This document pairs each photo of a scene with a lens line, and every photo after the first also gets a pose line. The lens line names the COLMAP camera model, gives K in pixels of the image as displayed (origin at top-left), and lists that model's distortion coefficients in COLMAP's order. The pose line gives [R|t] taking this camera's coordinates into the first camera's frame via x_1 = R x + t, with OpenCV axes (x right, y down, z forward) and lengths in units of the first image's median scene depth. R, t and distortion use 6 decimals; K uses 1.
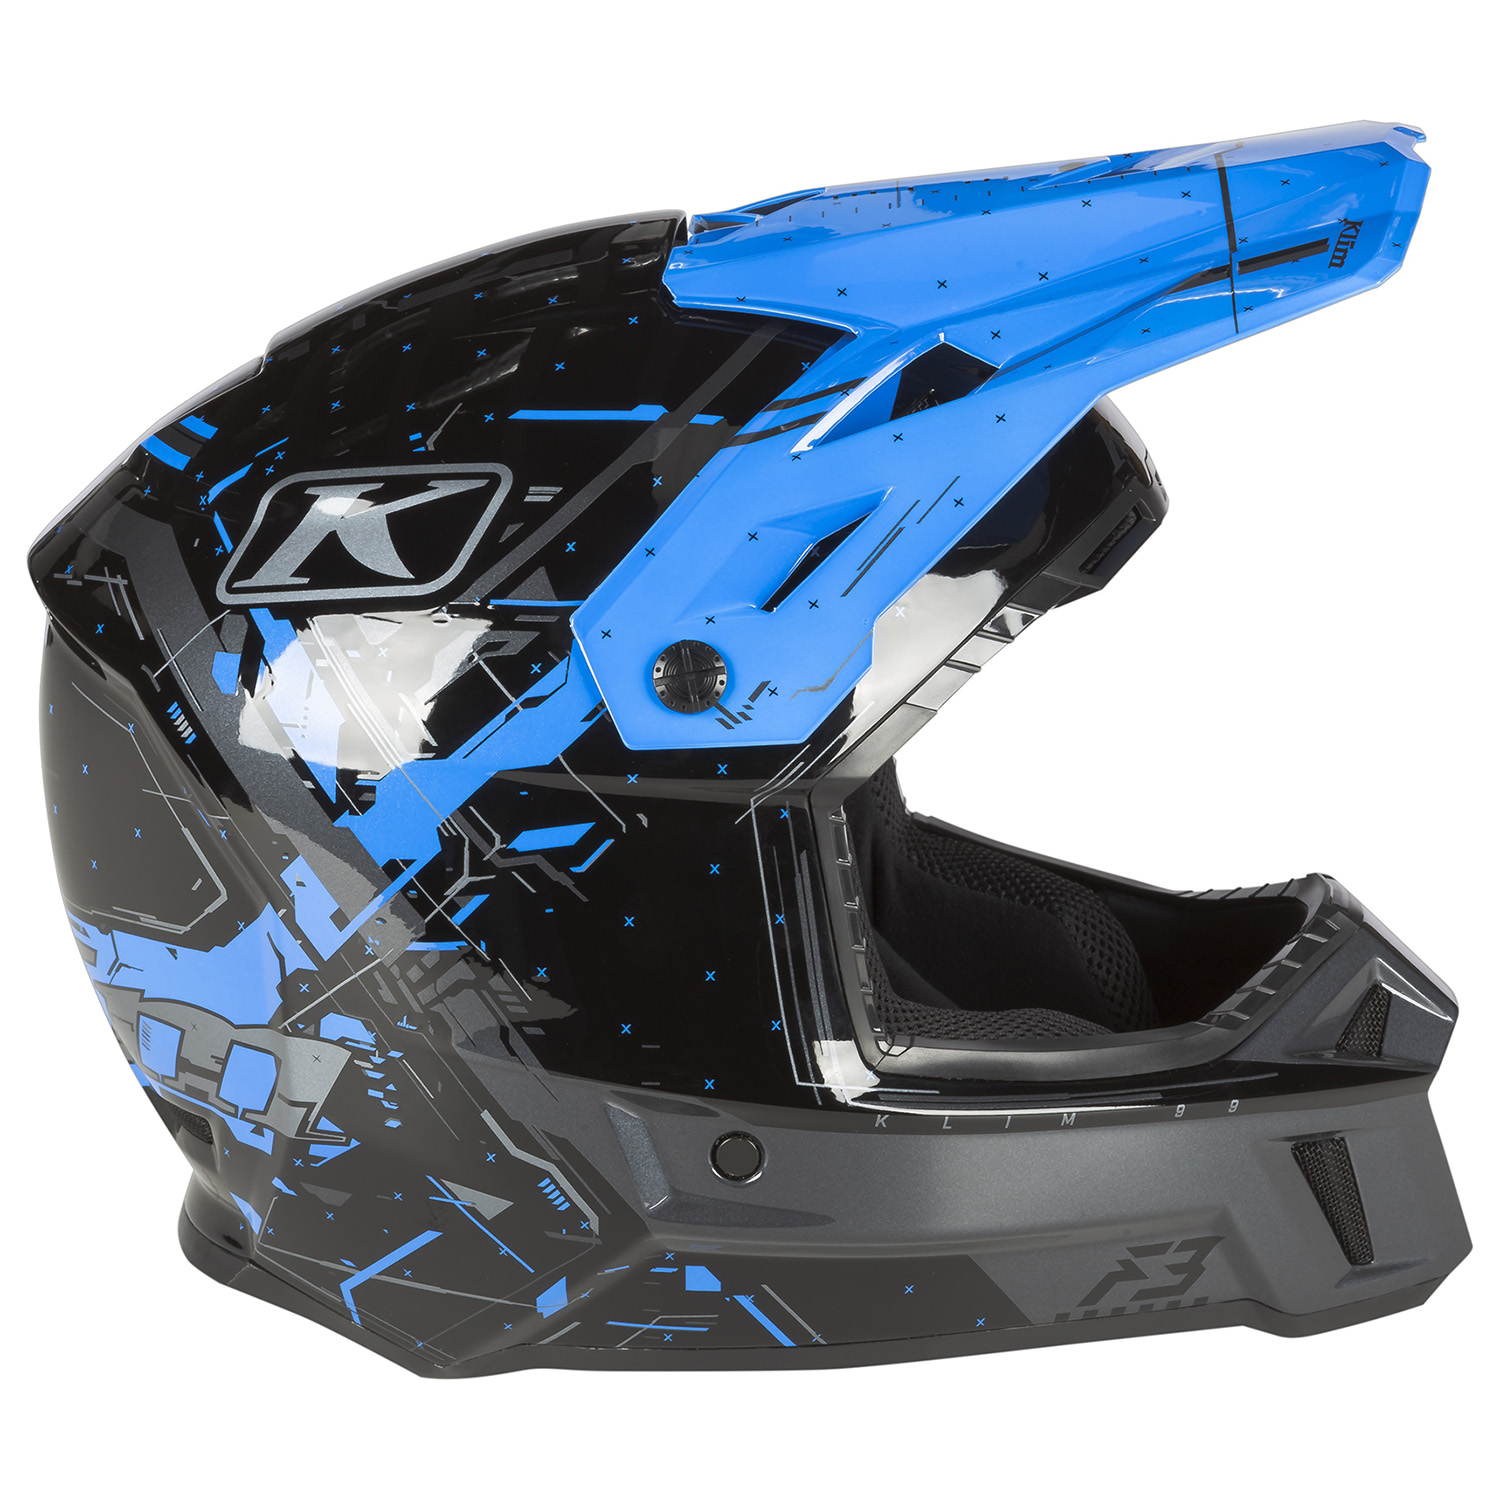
lens RADIAL K [[4409.9, 0, 770.9], [0, 4409.9, 784.2], [0, 0, 1]] dist [0.025287, 0.000000]
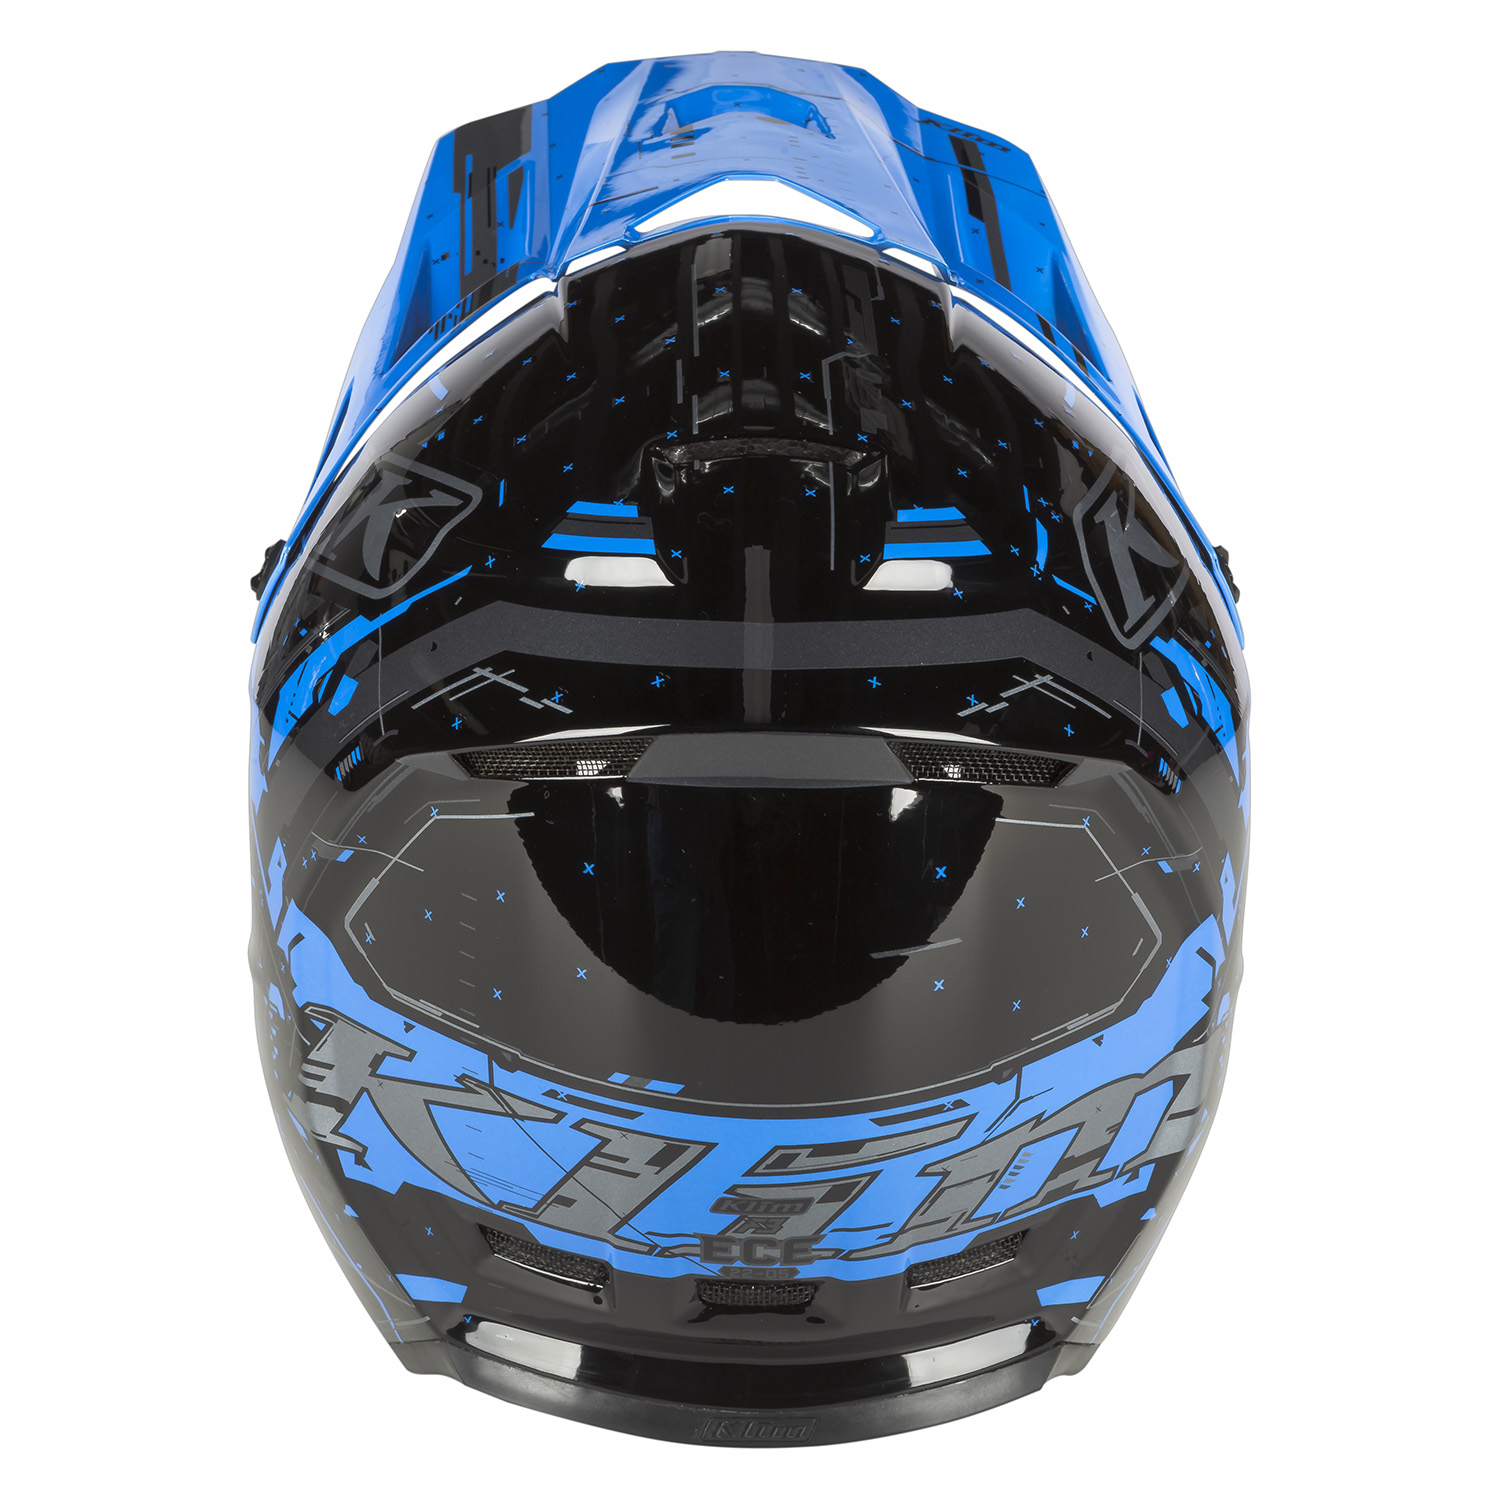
lens RADIAL K [[4409.9, 0, 739.2], [0, 4409.9, 732.6], [0, 0, 1]] dist [0.025287, 0.000000]
pose [[-0.072116, -0.258862, 0.963218, -1.055398], [0.232215, 0.934836, 0.268620, -0.304208], [-0.969987, 0.243045, -0.007305, 1.098778]]
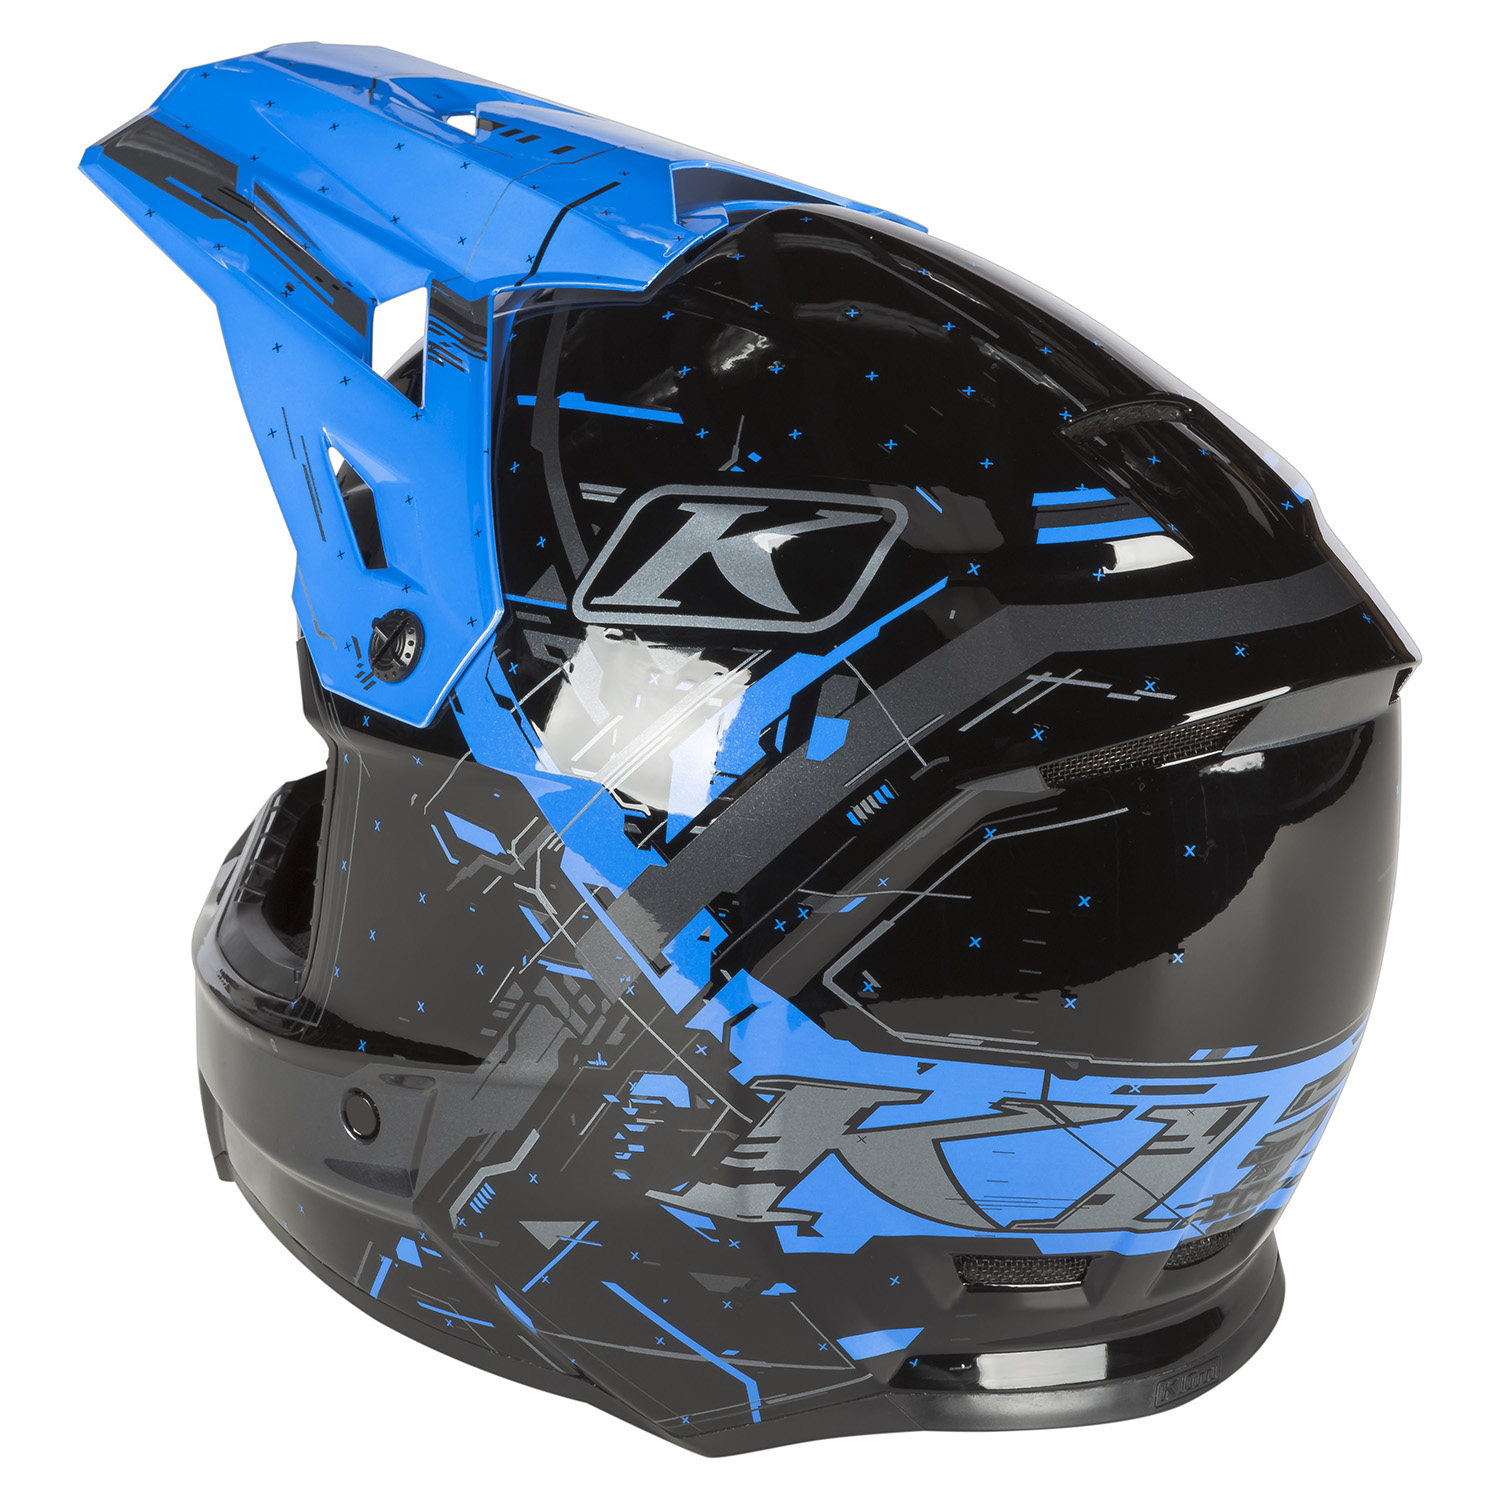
lens RADIAL K [[4440.2, 0, 746.5], [0, 4440.2, 746.3], [0, 0, 1]] dist [0.186176, 0.000000]
pose [[-0.739922, -0.185040, 0.646743, -0.697129], [0.151936, 0.890609, 0.428638, -0.465883], [-0.655310, 0.415422, -0.630867, 1.763023]]
